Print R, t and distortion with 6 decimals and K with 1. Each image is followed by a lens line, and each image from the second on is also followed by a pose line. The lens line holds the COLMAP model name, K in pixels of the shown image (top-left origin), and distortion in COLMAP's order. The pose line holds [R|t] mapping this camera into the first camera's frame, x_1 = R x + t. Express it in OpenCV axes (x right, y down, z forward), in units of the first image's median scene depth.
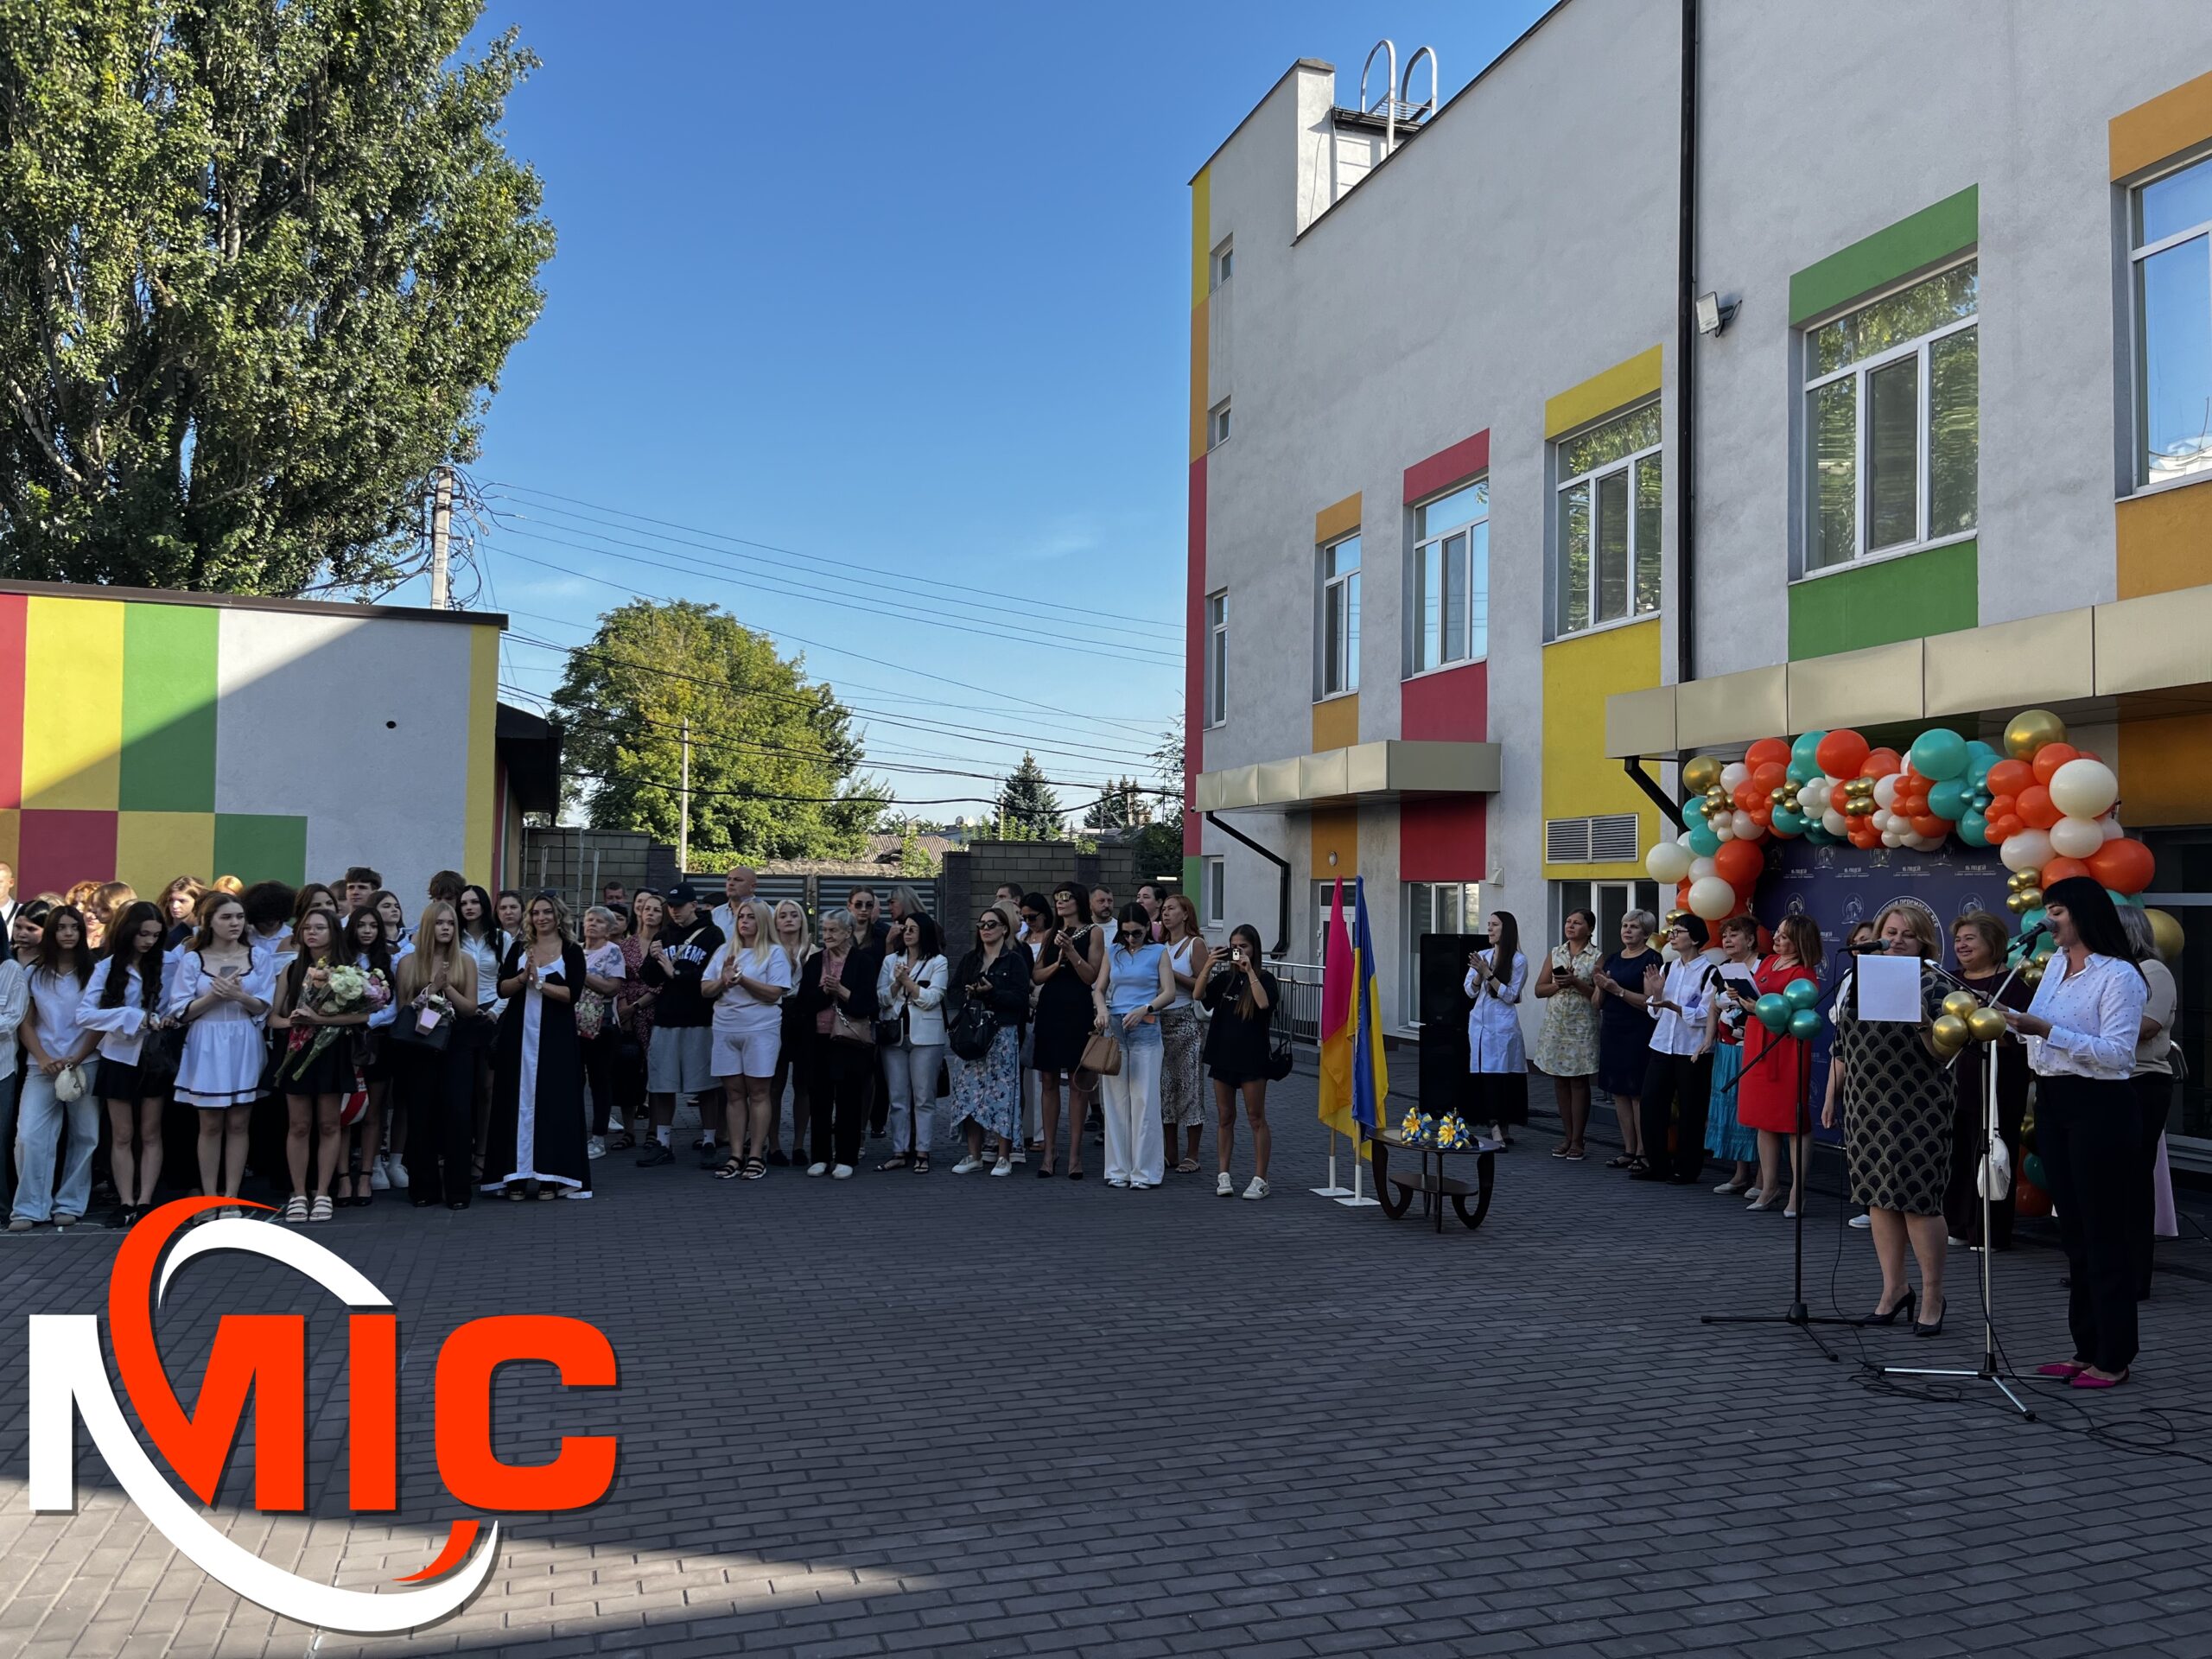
lens RADIAL K [[1634.6, 0, 1065.3], [0, 1634.6, 832.2], [0, 0, 1]] dist [0.080322, -0.101093]
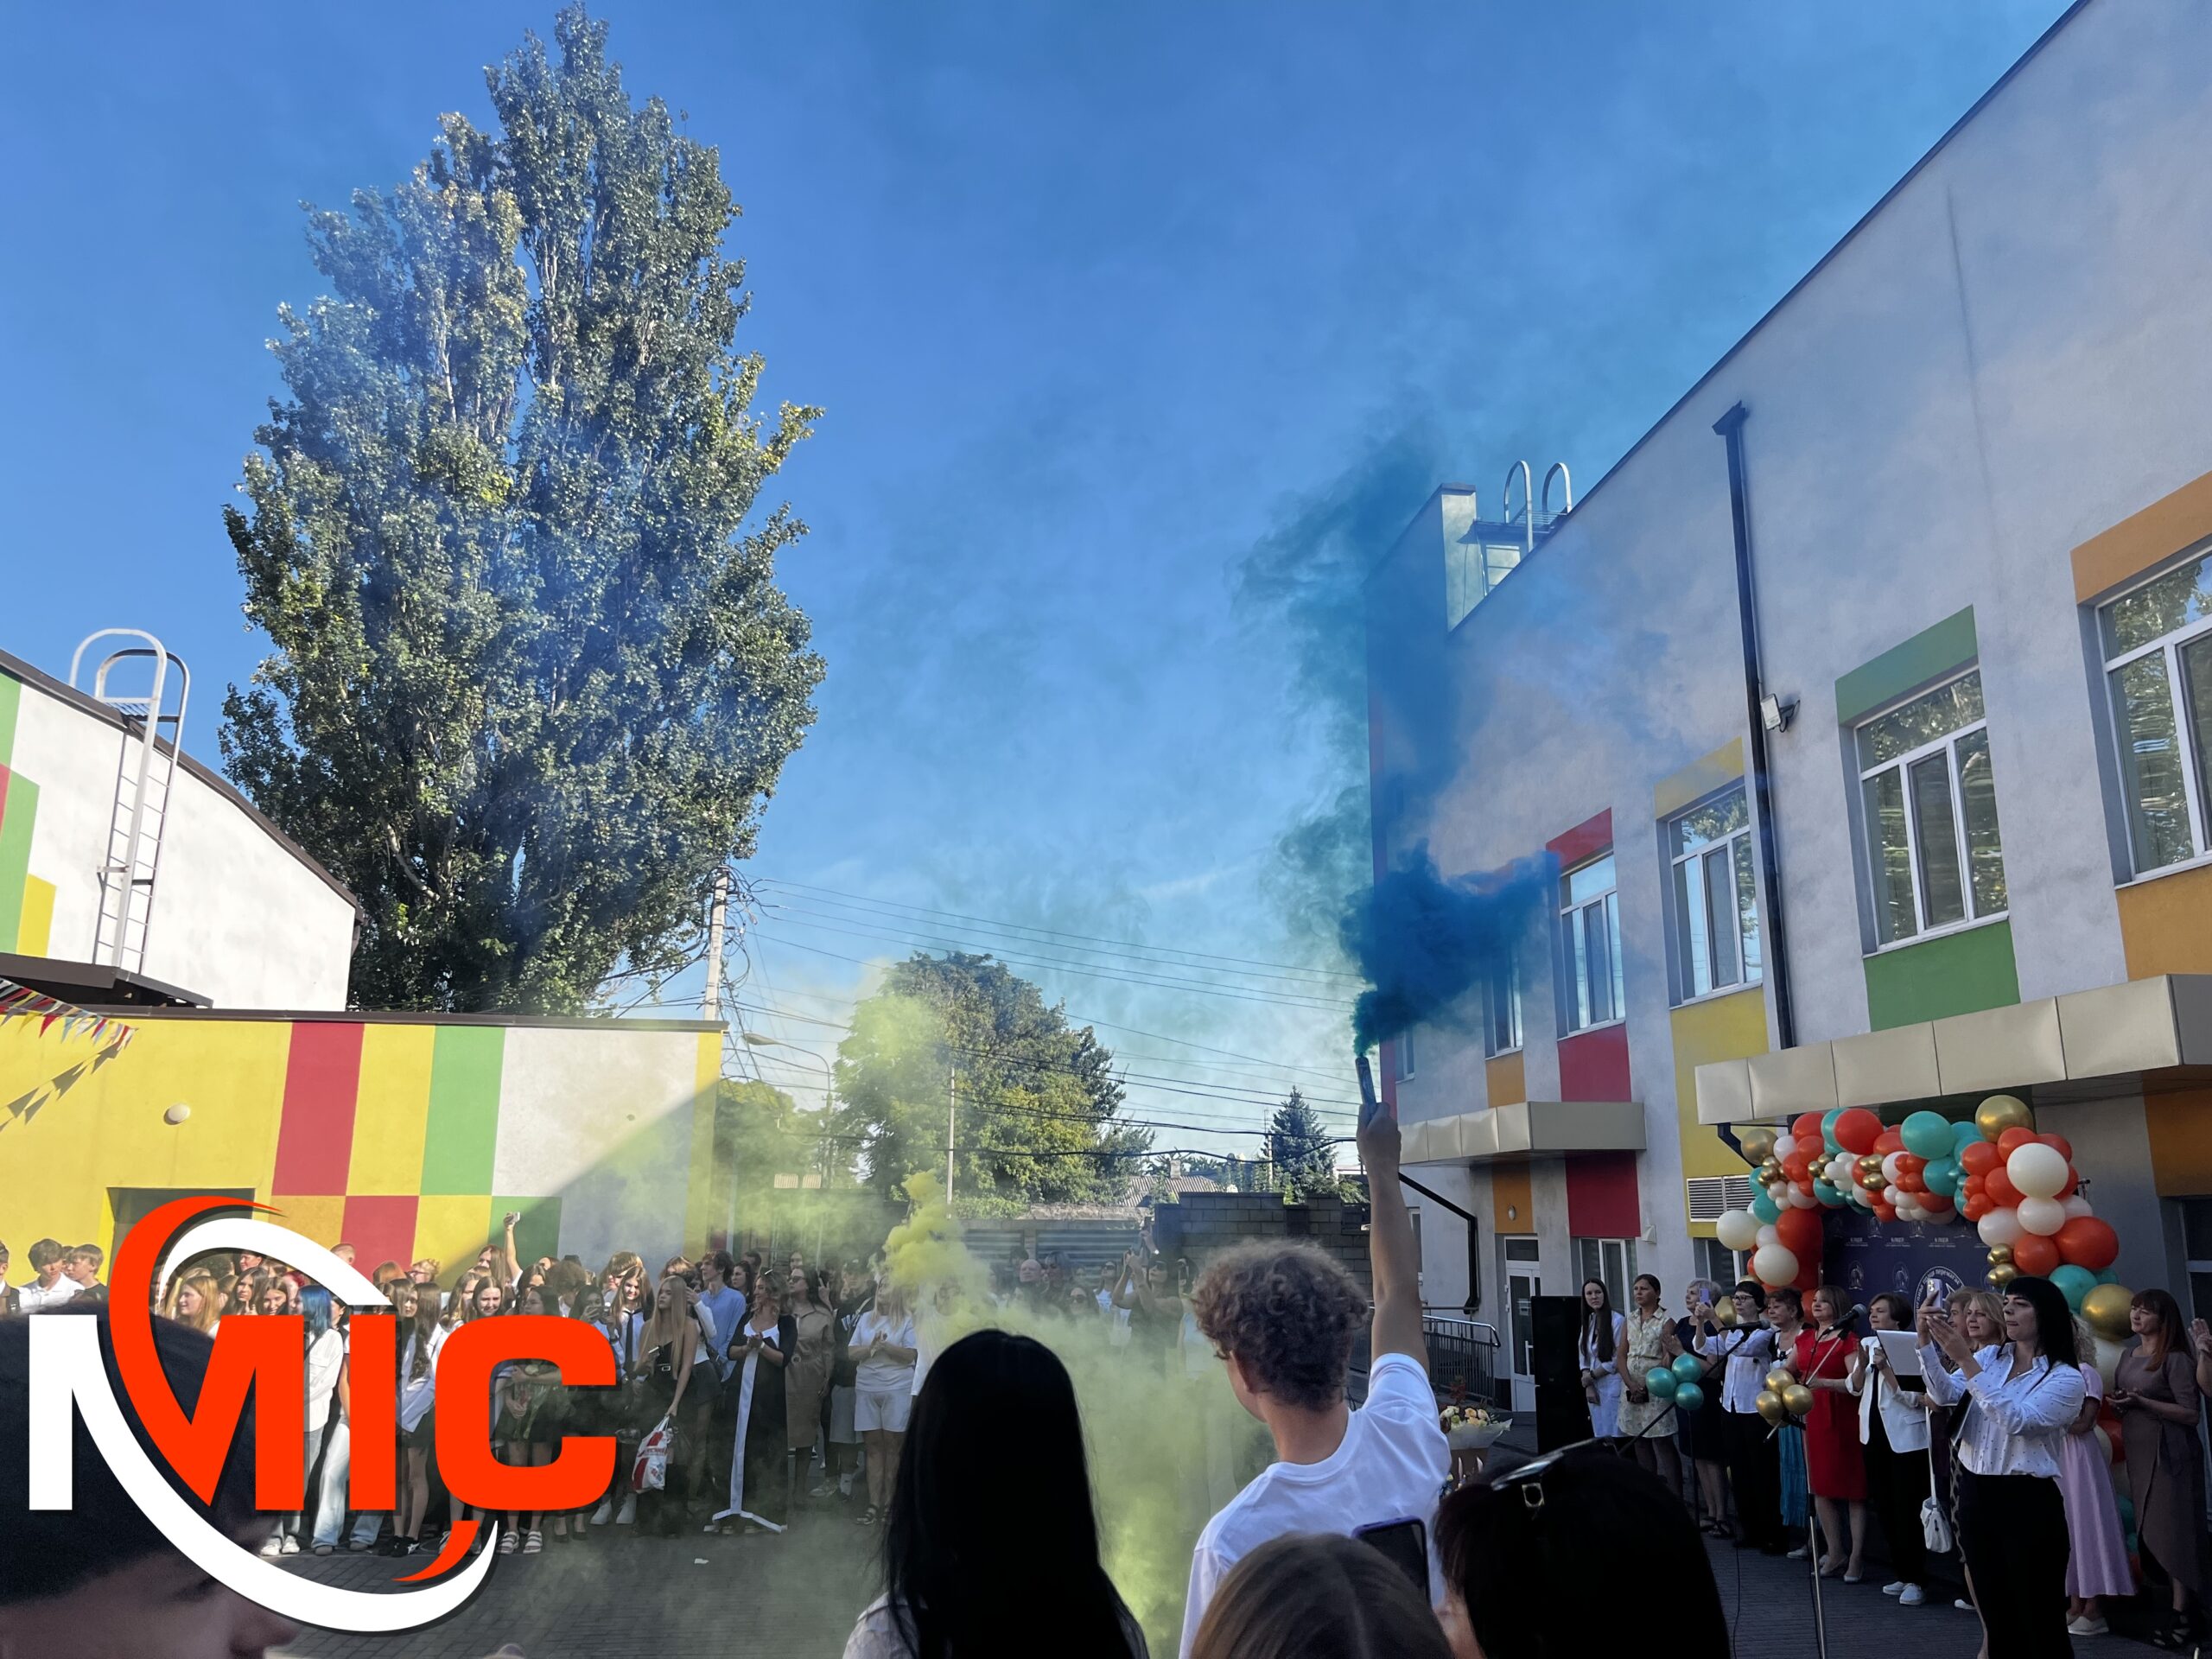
lens RADIAL K [[1684.9, 0, 1094.9], [0, 1684.9, 838.6], [0, 0, 1]] dist [0.061316, -0.067444]
pose [[0.984075, -0.048617, -0.170975, 0.124932], [0.016142, 0.982337, -0.186423, -0.025409], [0.177018, 0.180695, 0.967478, -0.146454]]
